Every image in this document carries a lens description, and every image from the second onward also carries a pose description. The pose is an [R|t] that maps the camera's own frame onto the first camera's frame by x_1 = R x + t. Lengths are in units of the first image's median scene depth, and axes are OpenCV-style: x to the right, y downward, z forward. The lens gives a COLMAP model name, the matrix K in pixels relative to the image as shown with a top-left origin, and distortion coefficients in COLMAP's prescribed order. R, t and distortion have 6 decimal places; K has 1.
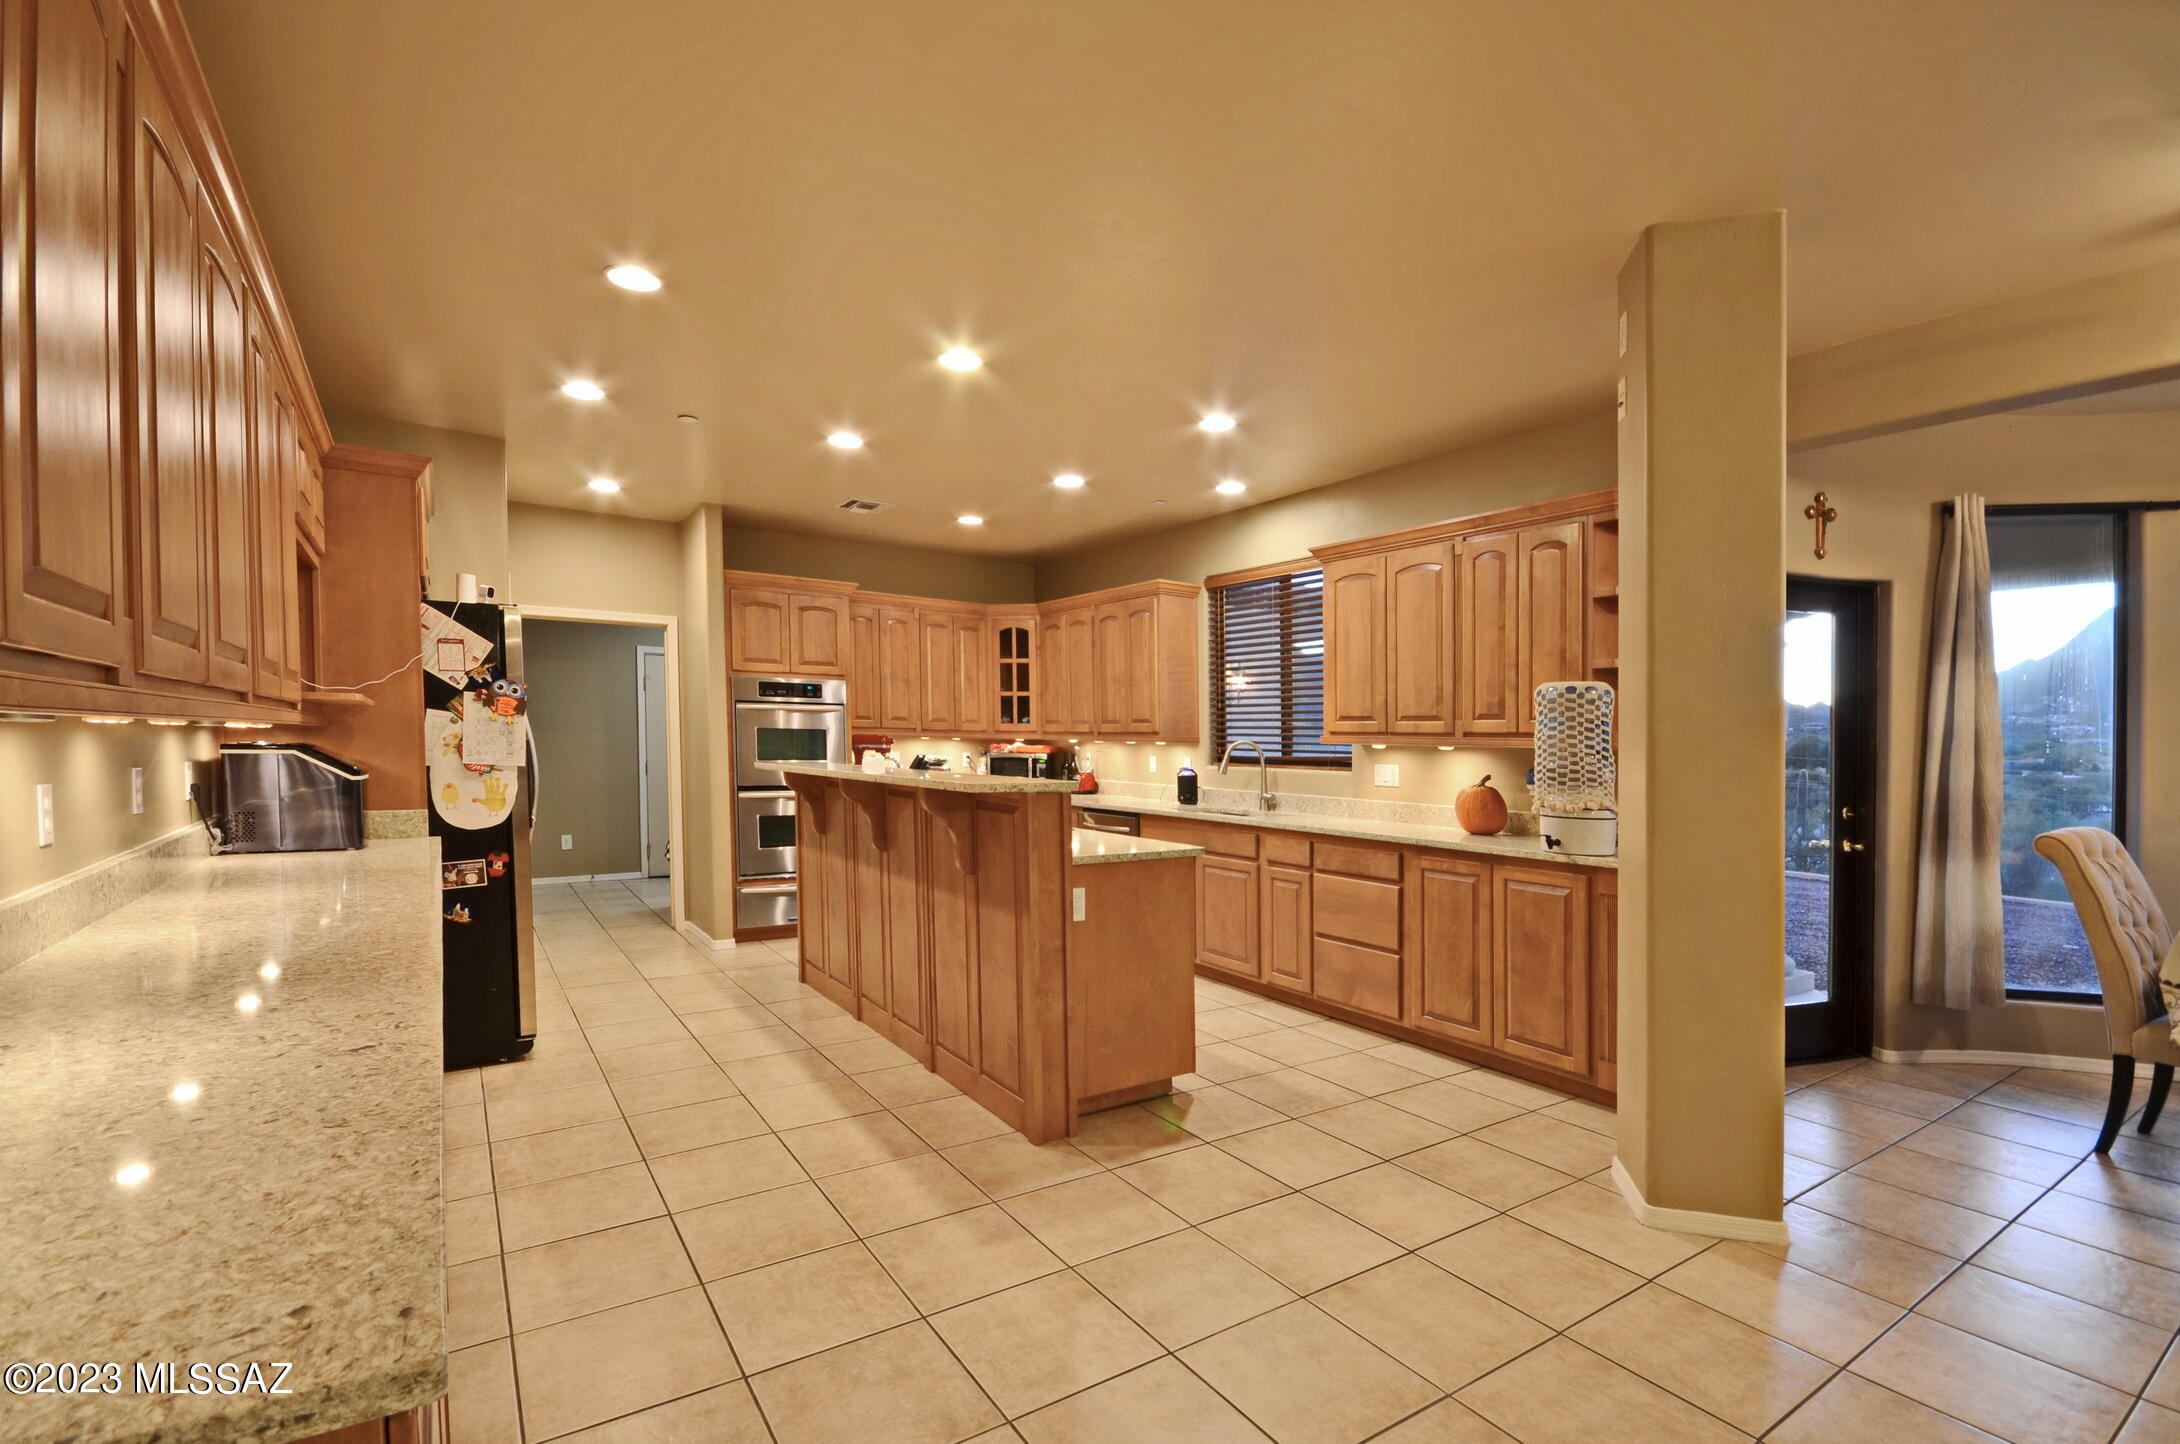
lens RADIAL K [[964.4, 0, 1094.3], [0, 964.4, 729.3], [0, 0, 1]] dist [-0.000465, -0.000125]
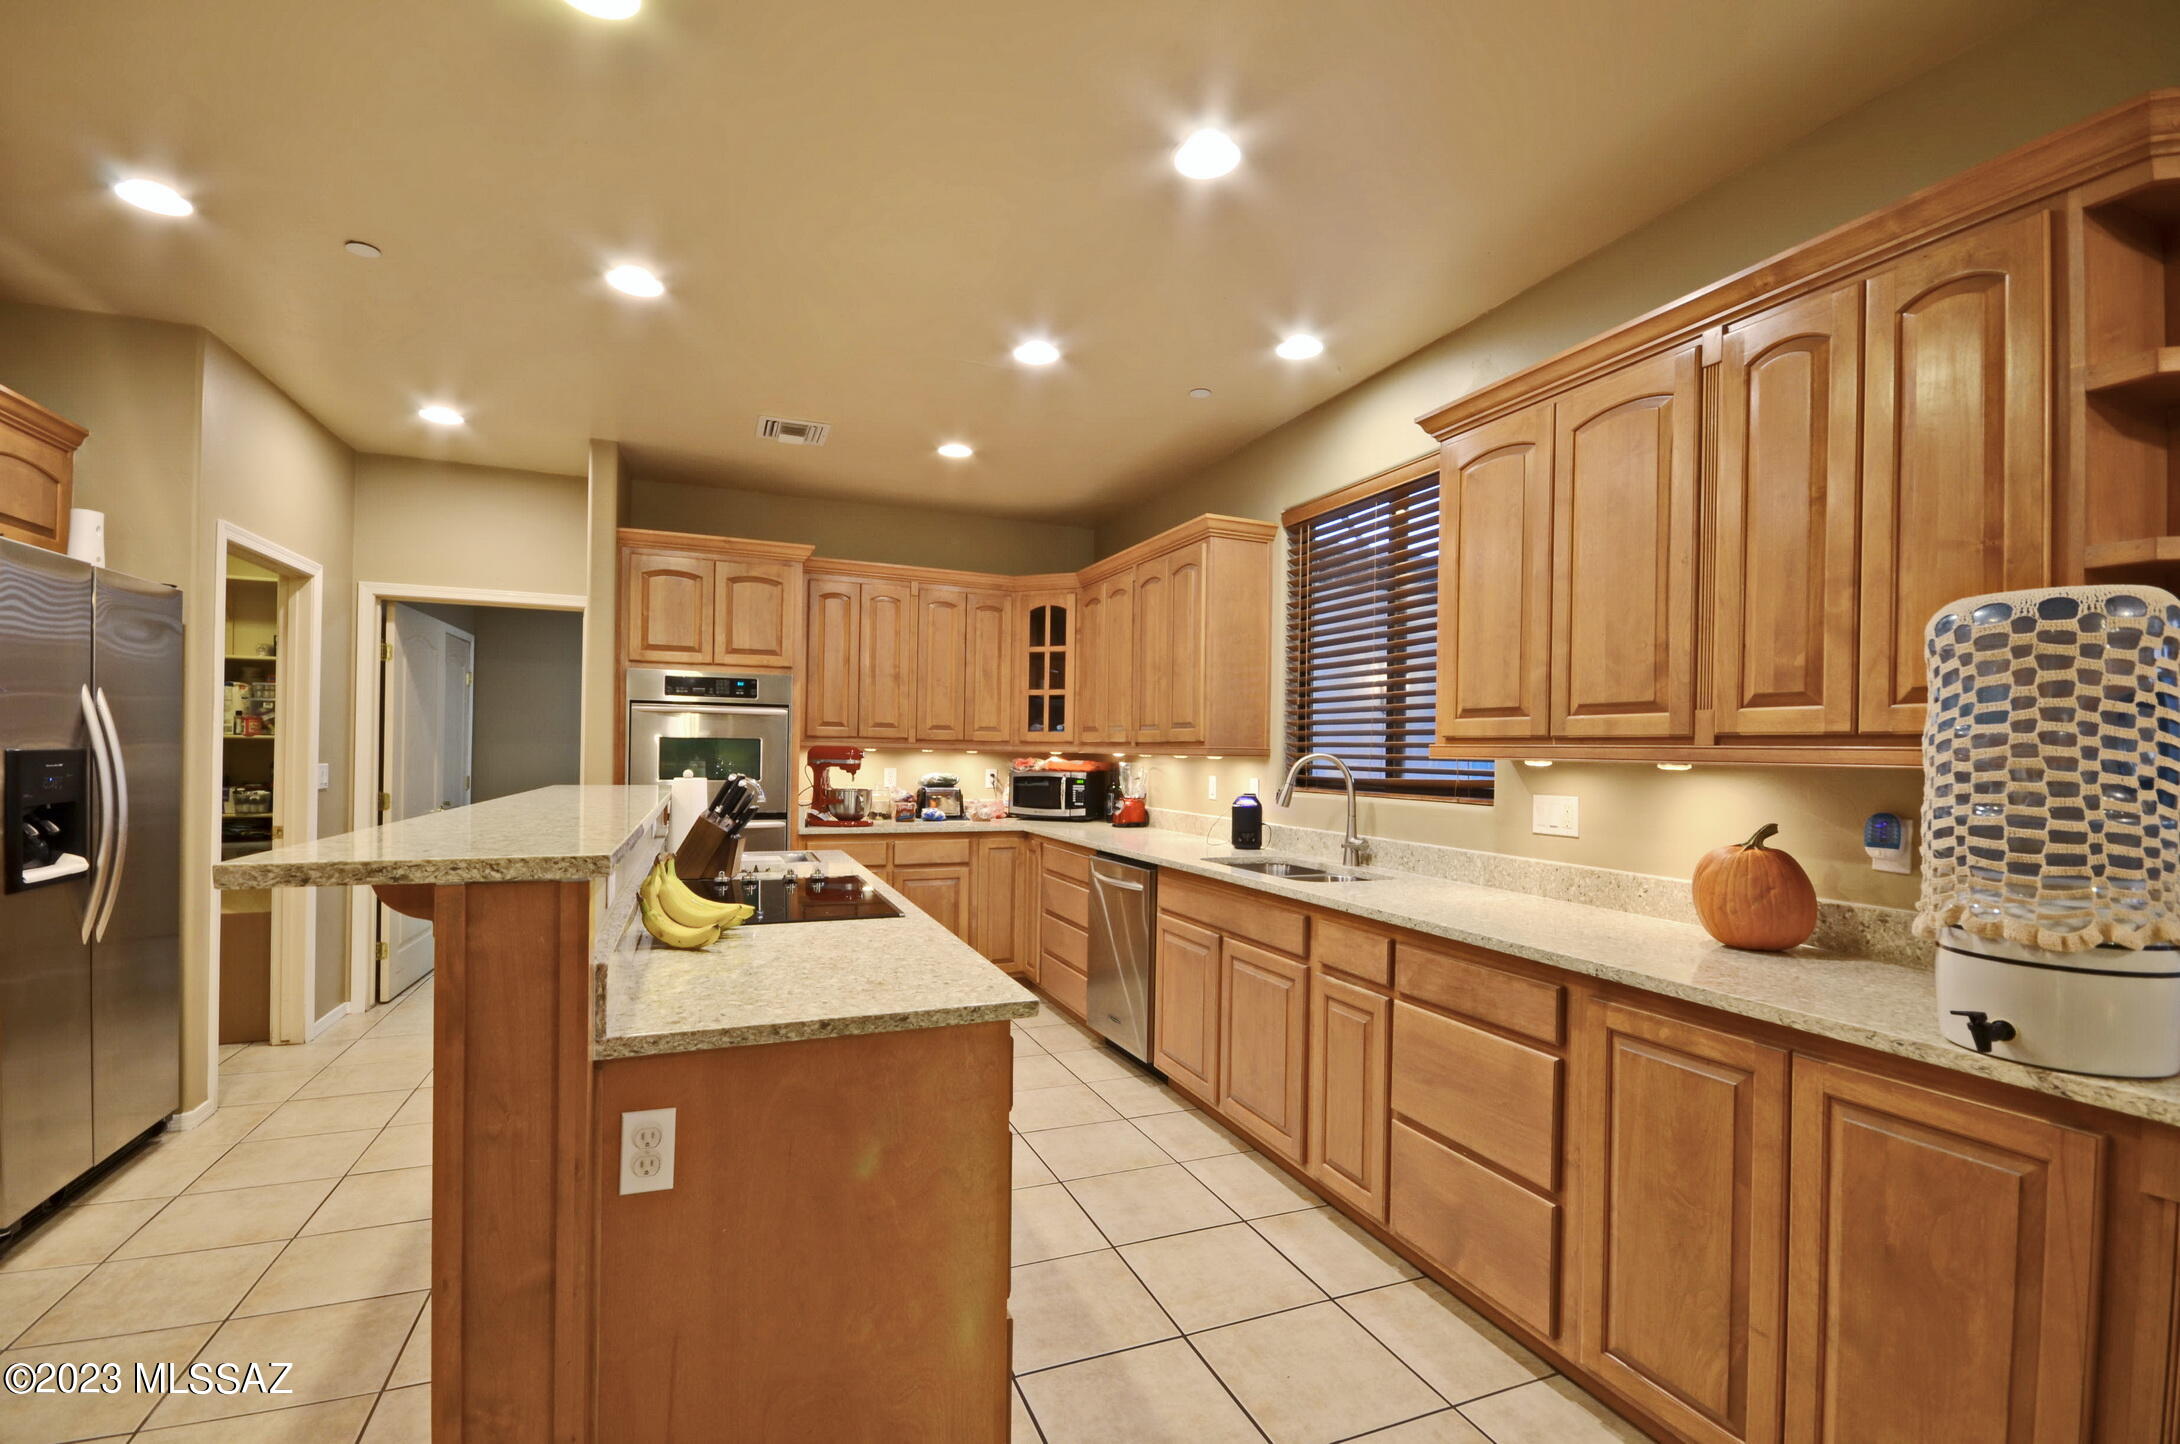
lens RADIAL K [[954.3, 0, 1067.0], [0, 954.3, 774.6], [0, 0, 1]] dist [0.000187, -0.000506]
pose [[0.974467, 0.004487, -0.224486, 0.168008], [0.002686, 0.999496, 0.031634, 0.006756], [0.224515, -0.031429, 0.973964, 0.444971]]
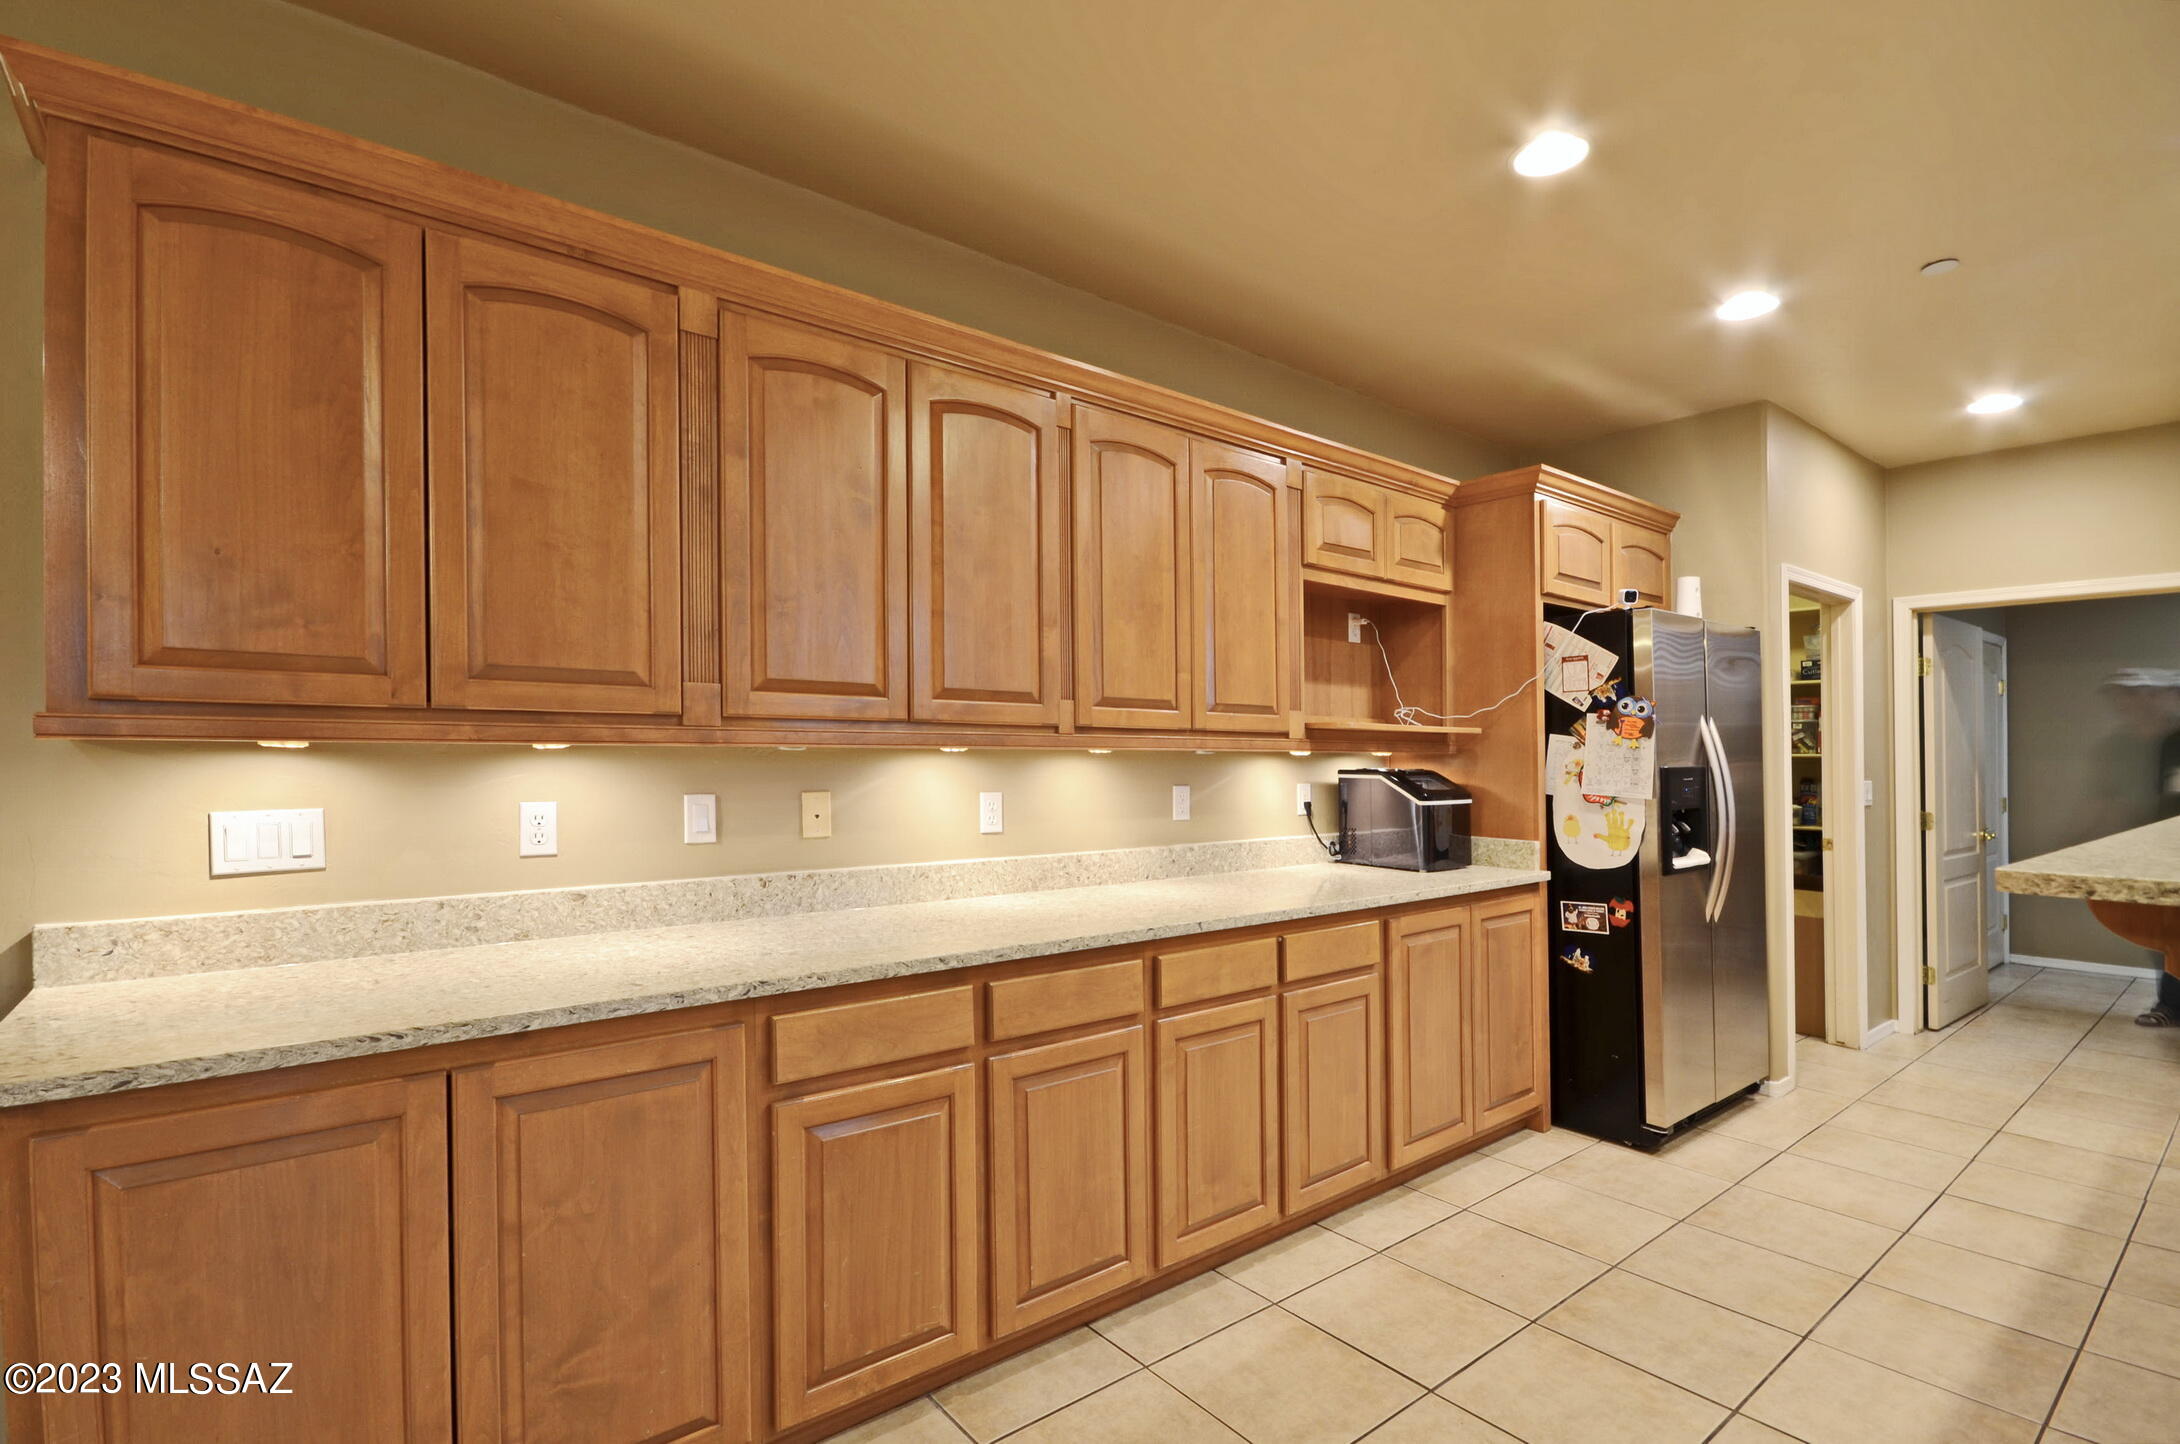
lens RADIAL K [[971.3, 0, 1086.6], [0, 971.3, 760.5], [0, 0, 1]] dist [-0.022670, -0.000376]
pose [[0.066838, -0.007606, -0.997735, 0.154402], [0.004799, 0.999962, -0.007301, 0.006559], [0.997752, -0.004300, 0.066872, 0.351805]]
